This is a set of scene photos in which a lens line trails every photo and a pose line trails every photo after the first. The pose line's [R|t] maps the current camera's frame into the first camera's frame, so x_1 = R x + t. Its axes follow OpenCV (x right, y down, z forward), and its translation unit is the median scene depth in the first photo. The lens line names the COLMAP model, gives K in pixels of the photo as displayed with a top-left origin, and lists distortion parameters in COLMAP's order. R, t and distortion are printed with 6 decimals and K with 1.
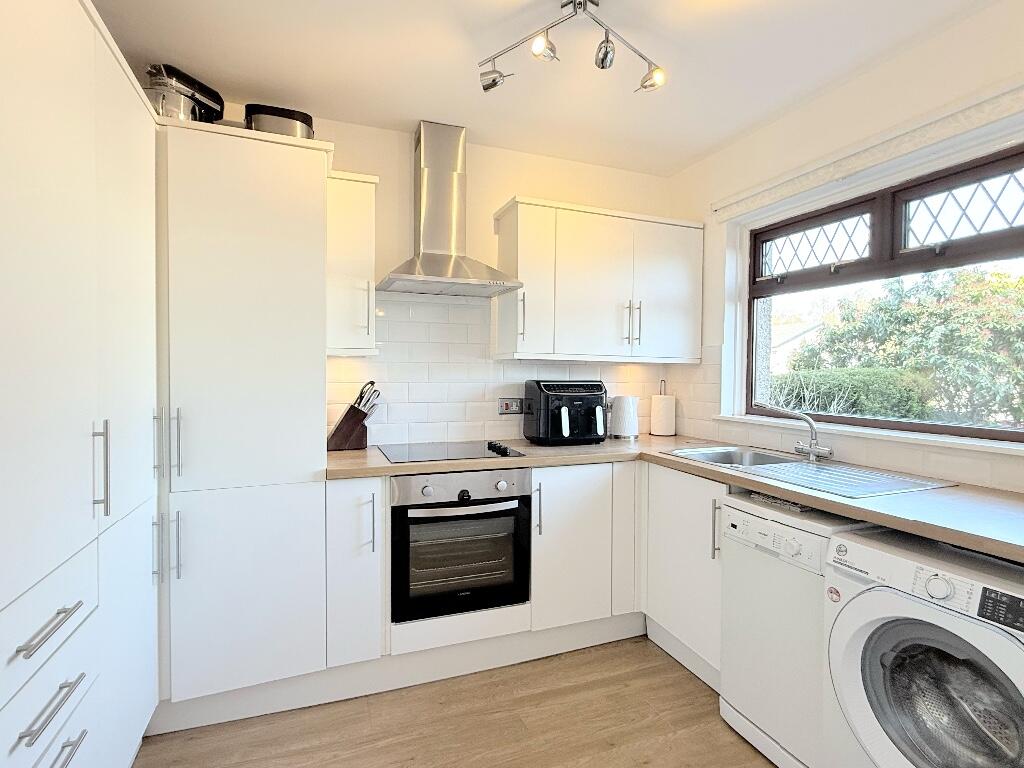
lens RADIAL K [[533.5, 0, 515.3], [0, 533.5, 384.2], [0, 0, 1]] dist [-0.029536, 0.034432]
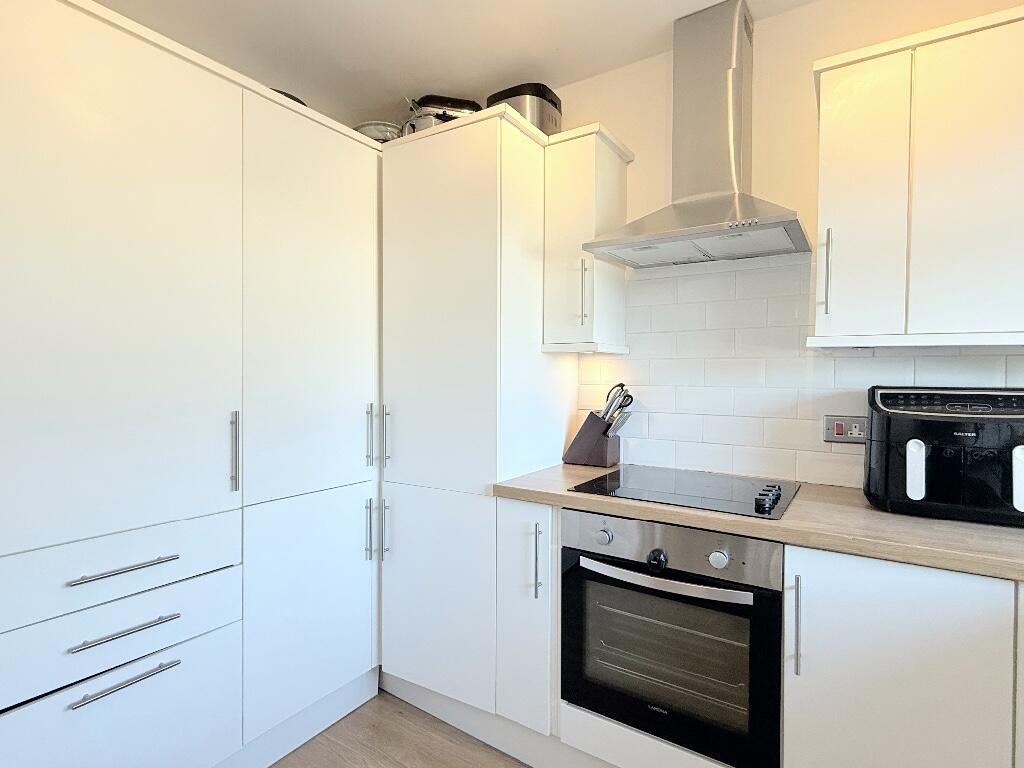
lens RADIAL K [[533.5, 0, 515.3], [0, 533.5, 384.2], [0, 0, 1]] dist [-0.029536, 0.034432]
pose [[0.574267, 0.012642, -0.818570, 0.317553], [-0.021420, 0.999770, 0.000414, -0.001533], [0.818388, 0.017296, 0.574406, 0.455206]]
